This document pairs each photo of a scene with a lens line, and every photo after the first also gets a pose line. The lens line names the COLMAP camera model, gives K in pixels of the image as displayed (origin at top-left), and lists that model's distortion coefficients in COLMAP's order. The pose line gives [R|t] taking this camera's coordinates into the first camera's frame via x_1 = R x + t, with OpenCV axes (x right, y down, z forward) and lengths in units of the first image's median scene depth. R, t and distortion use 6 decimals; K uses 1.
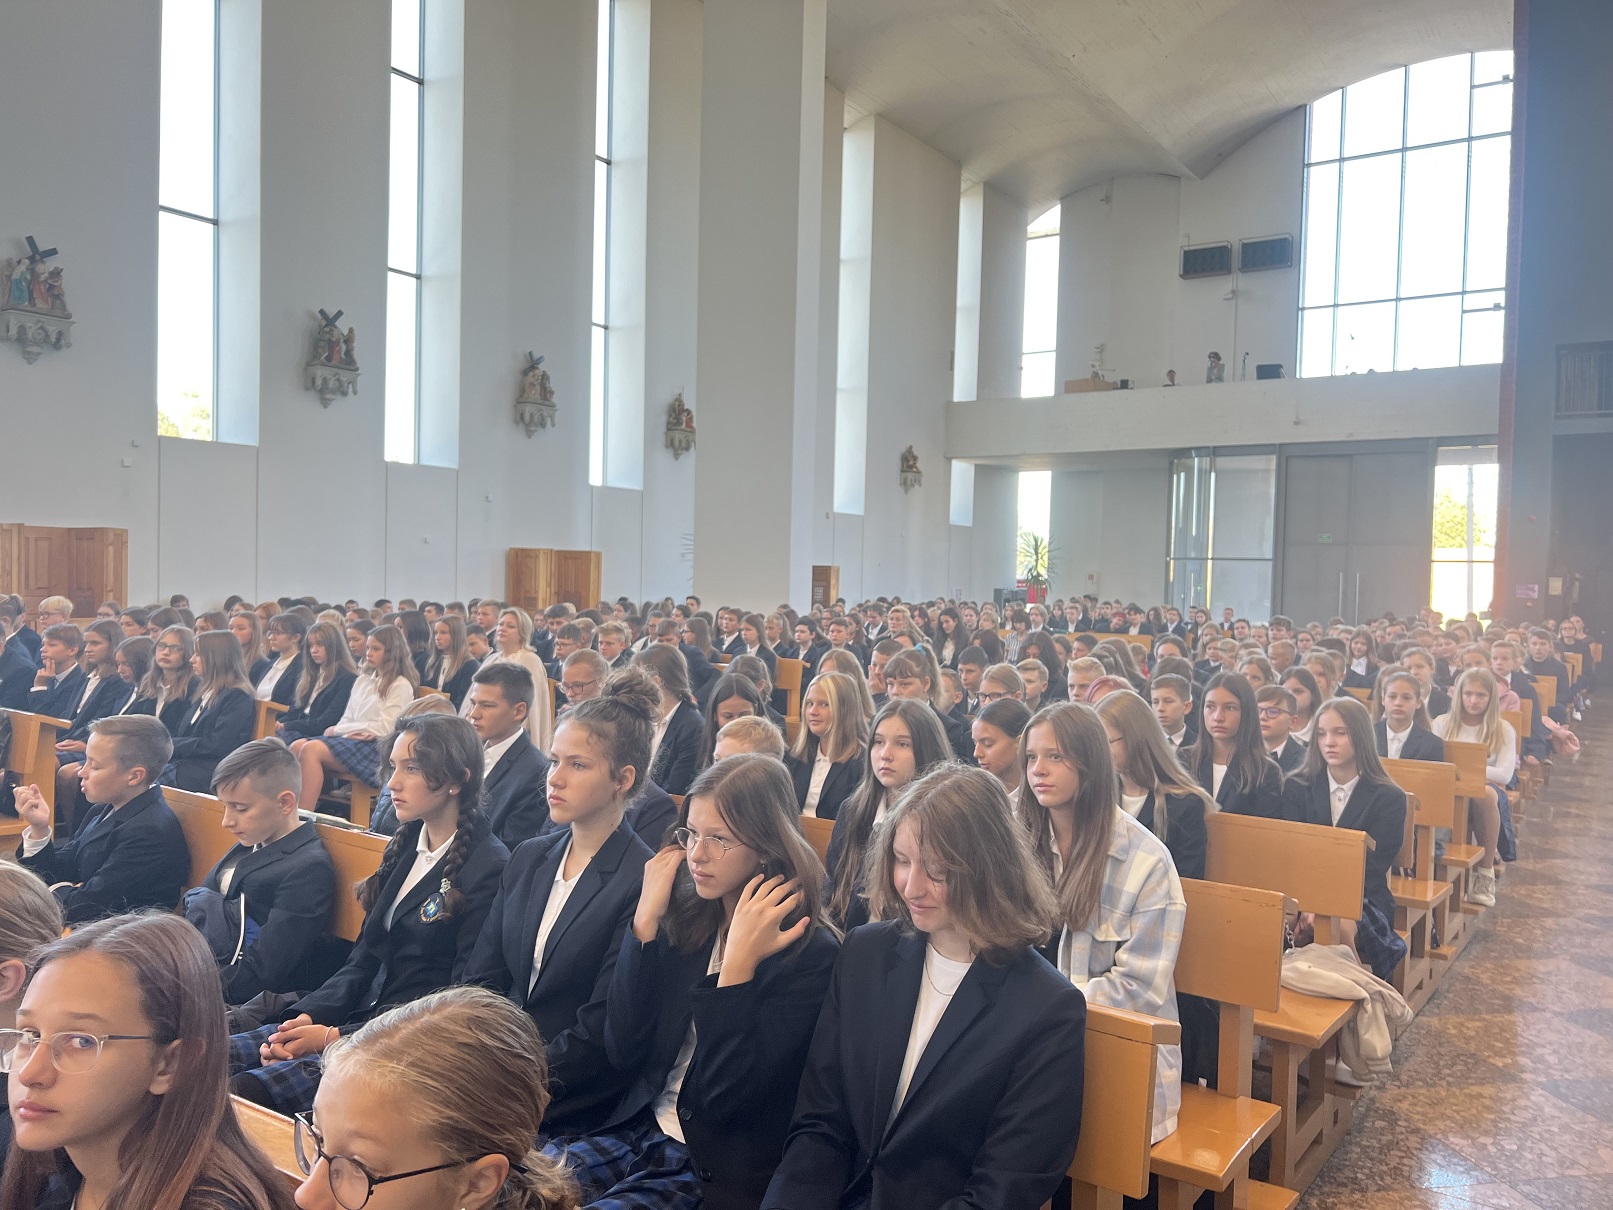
lens RADIAL K [[1215.3, 0, 797.0], [0, 1215.3, 601.3], [0, 0, 1]] dist [0.050269, -0.056848]
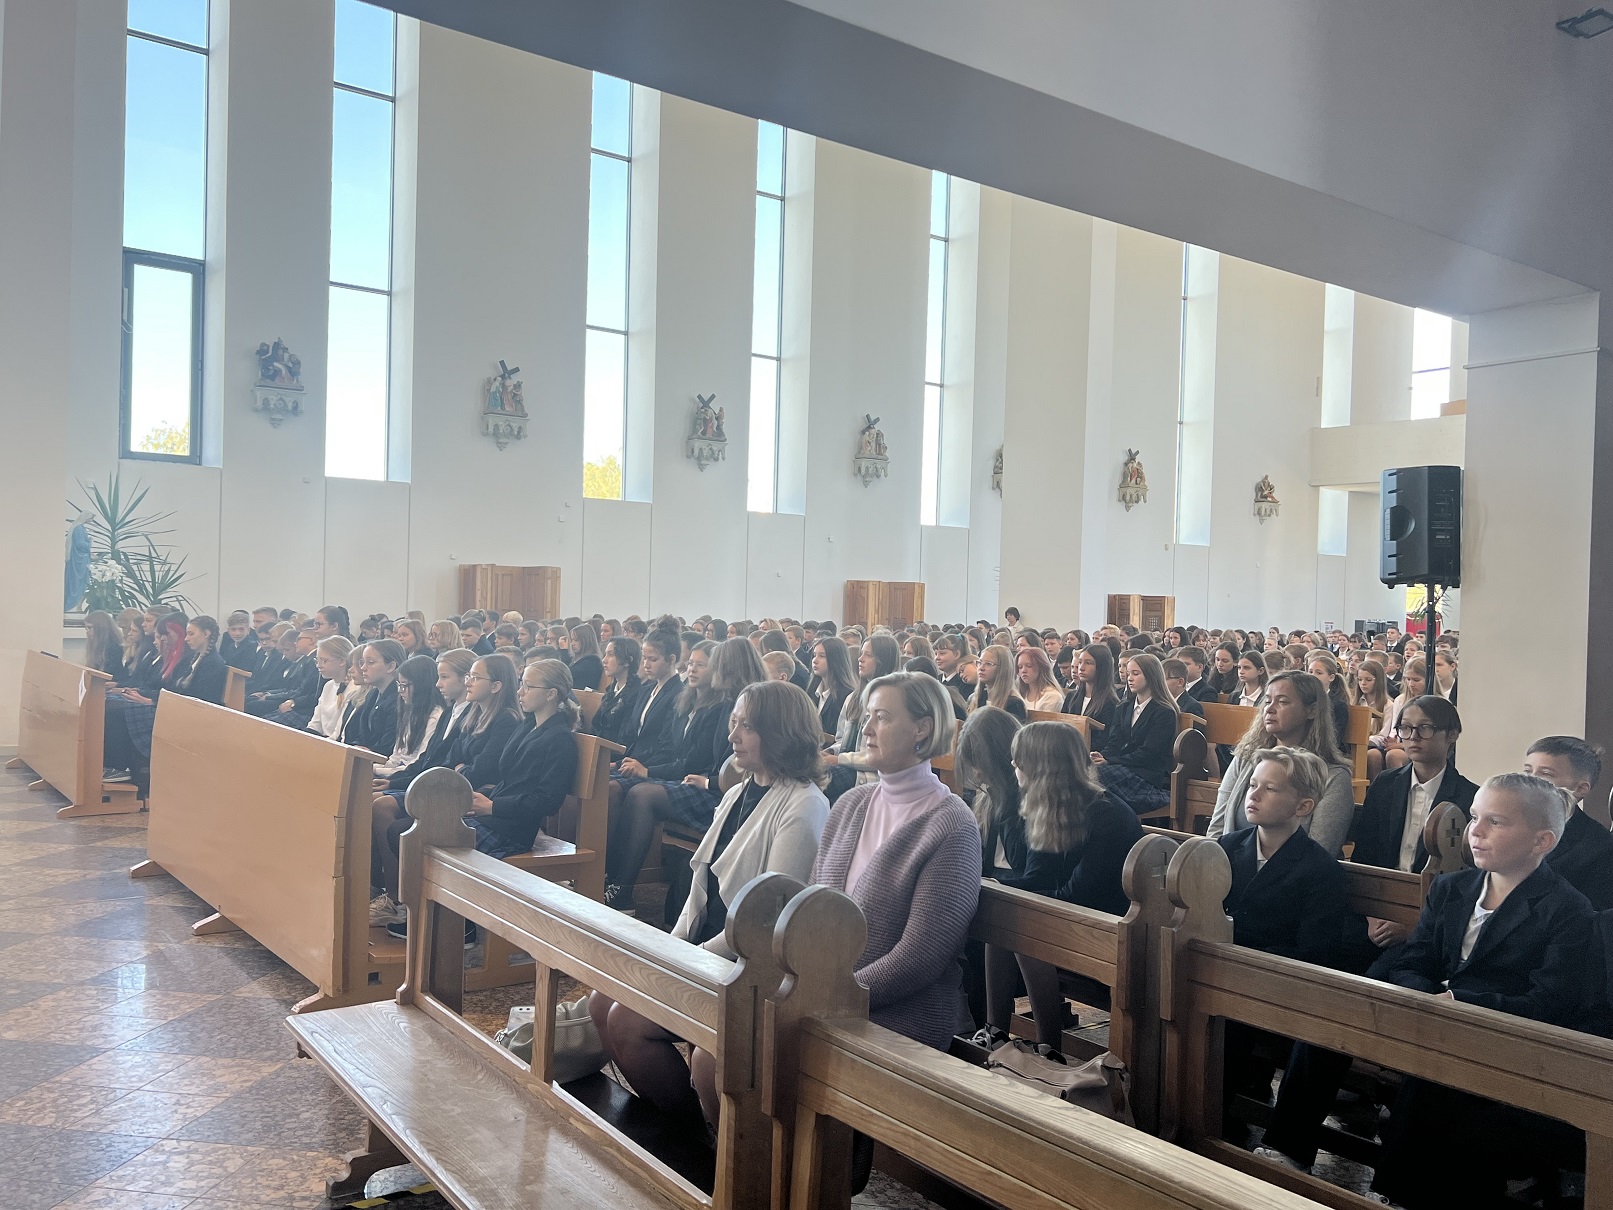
lens RADIAL K [[1305.8, 0, 800.6], [0, 1305.8, 618.6], [0, 0, 1]] dist [0.110053, -0.113437]
pose [[0.943945, 0.006133, -0.330047, 0.153910], [-0.011394, 0.999837, -0.014010, 0.013155], [0.329907, 0.016985, 0.943861, -0.237725]]
